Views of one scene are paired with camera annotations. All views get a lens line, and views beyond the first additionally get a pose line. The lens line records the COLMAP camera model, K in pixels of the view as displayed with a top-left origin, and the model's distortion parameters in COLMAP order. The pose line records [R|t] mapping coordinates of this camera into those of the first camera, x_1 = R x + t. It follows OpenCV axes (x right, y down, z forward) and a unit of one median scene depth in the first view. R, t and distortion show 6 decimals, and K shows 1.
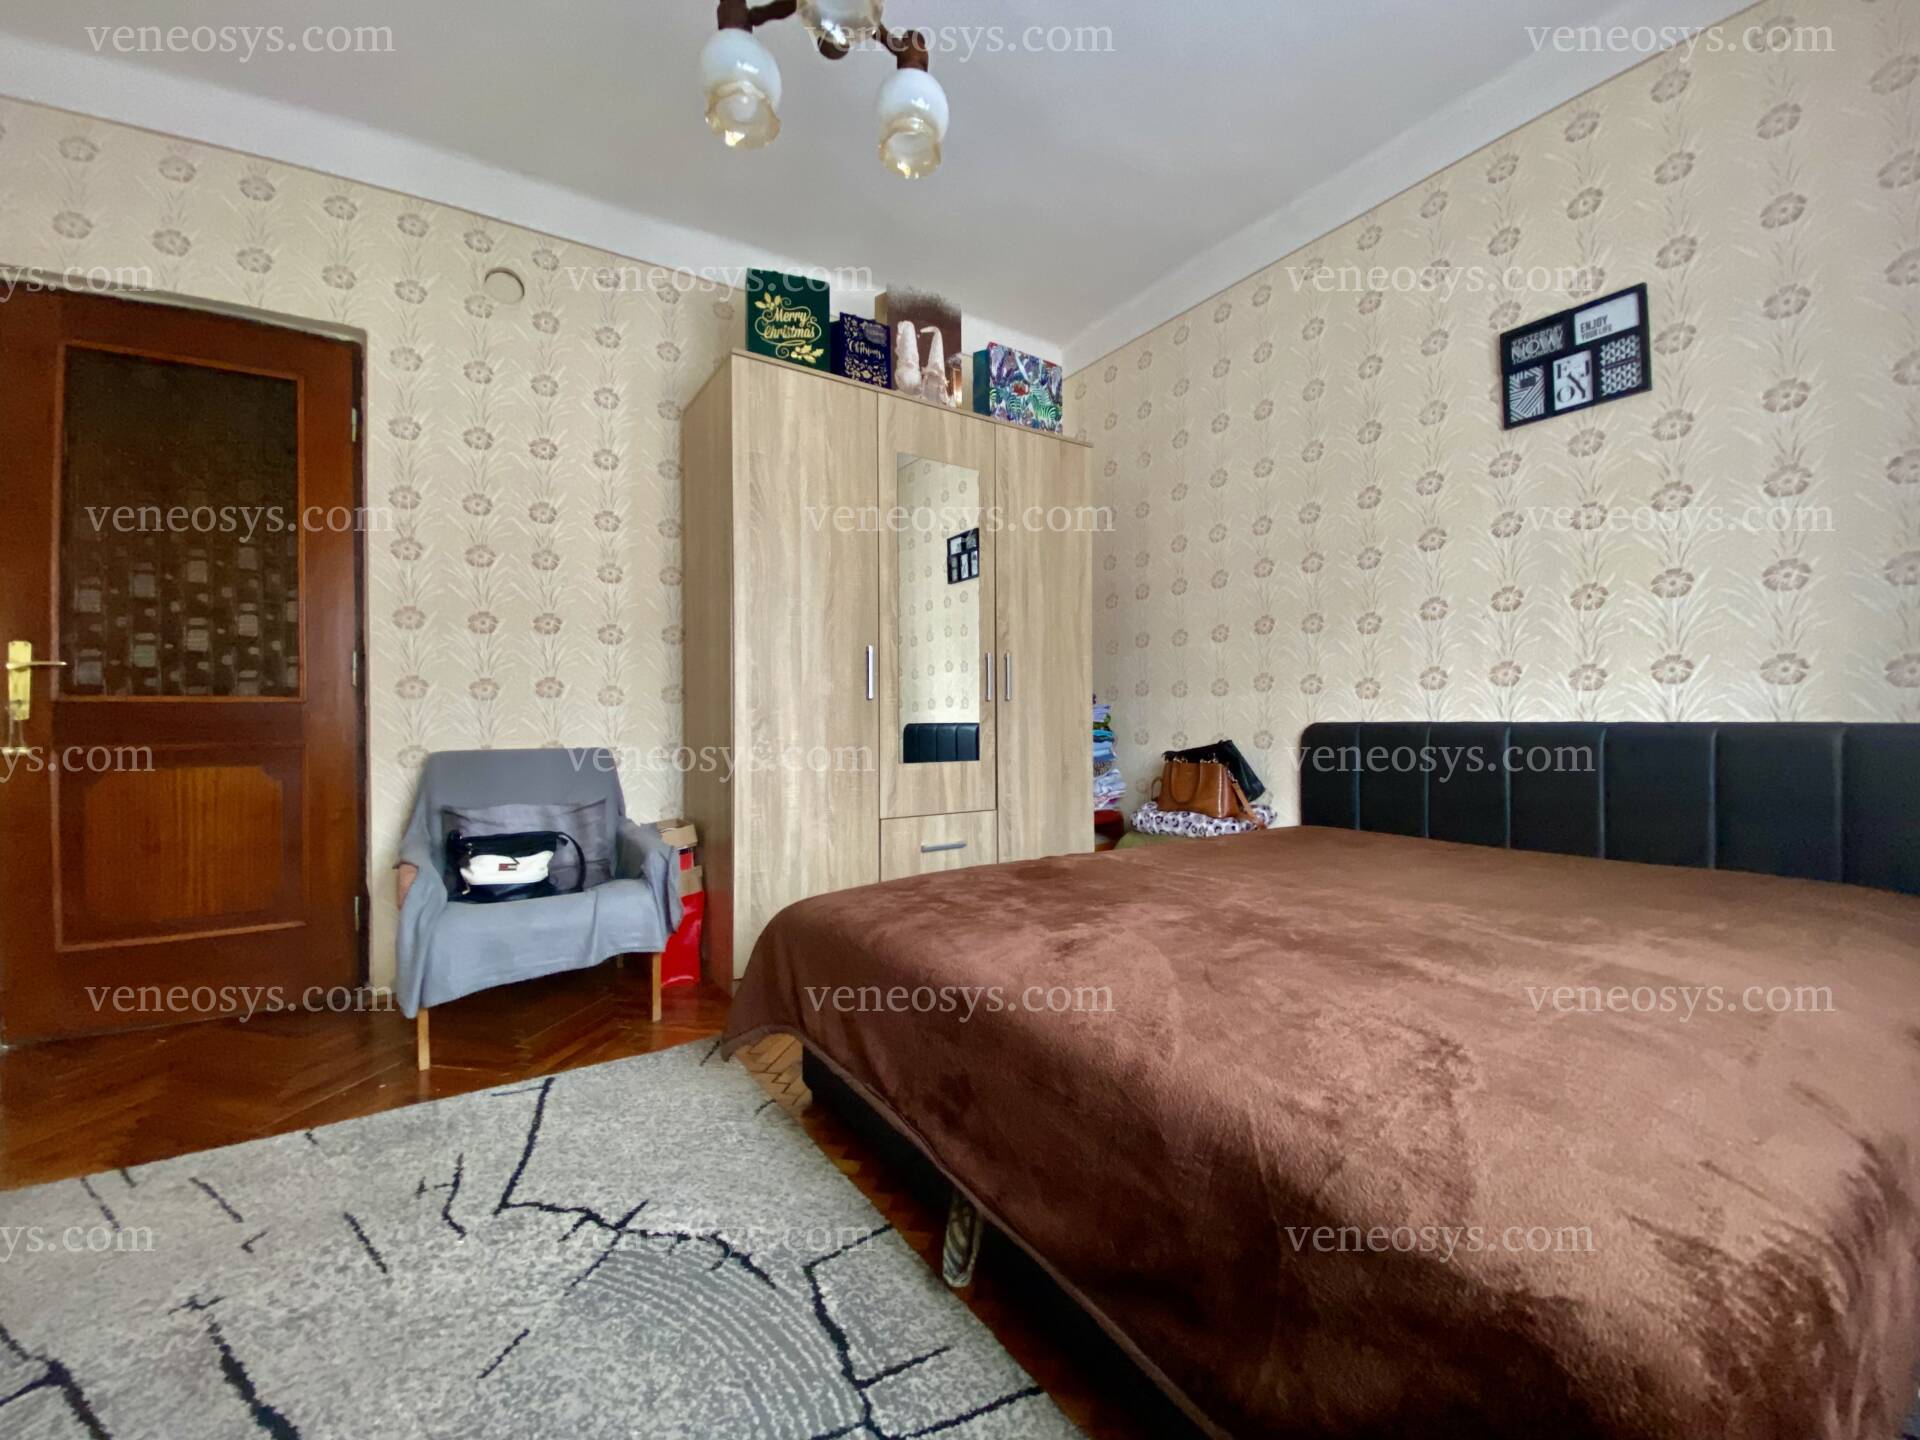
lens RADIAL K [[781.6, 0, 962.9], [0, 781.6, 719.0], [0, 0, 1]] dist [0.024636, -0.019774]
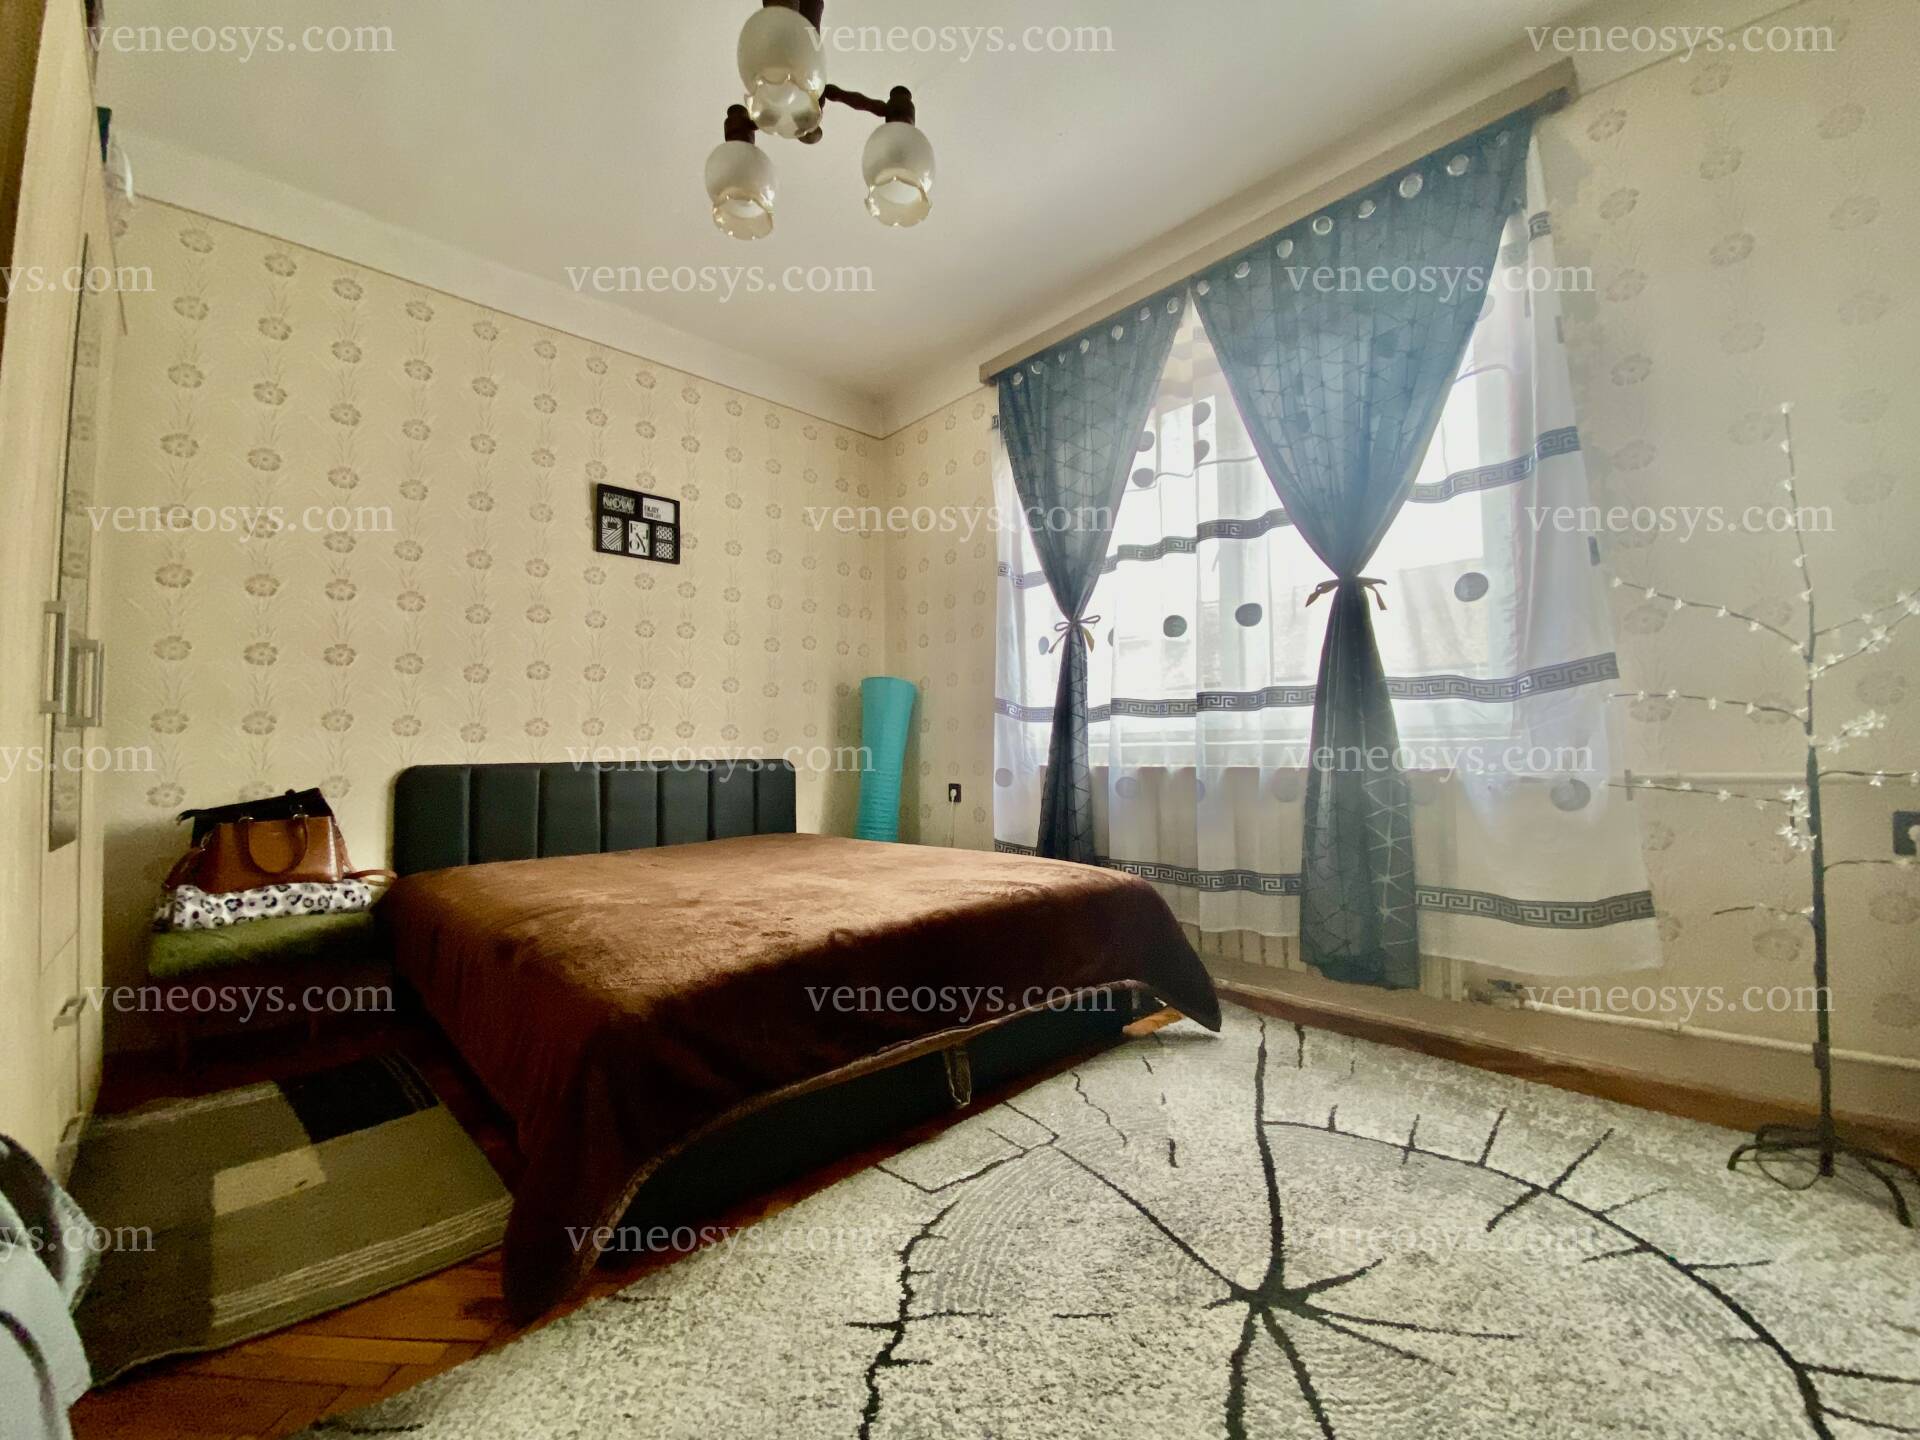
lens RADIAL K [[781.6, 0, 962.9], [0, 781.6, 719.0], [0, 0, 1]] dist [0.024636, -0.019774]
pose [[-0.188176, 0.047417, 0.980990, -0.816790], [0.013103, 0.998866, -0.045767, 0.000655], [-0.982048, 0.004242, -0.188584, 0.657564]]
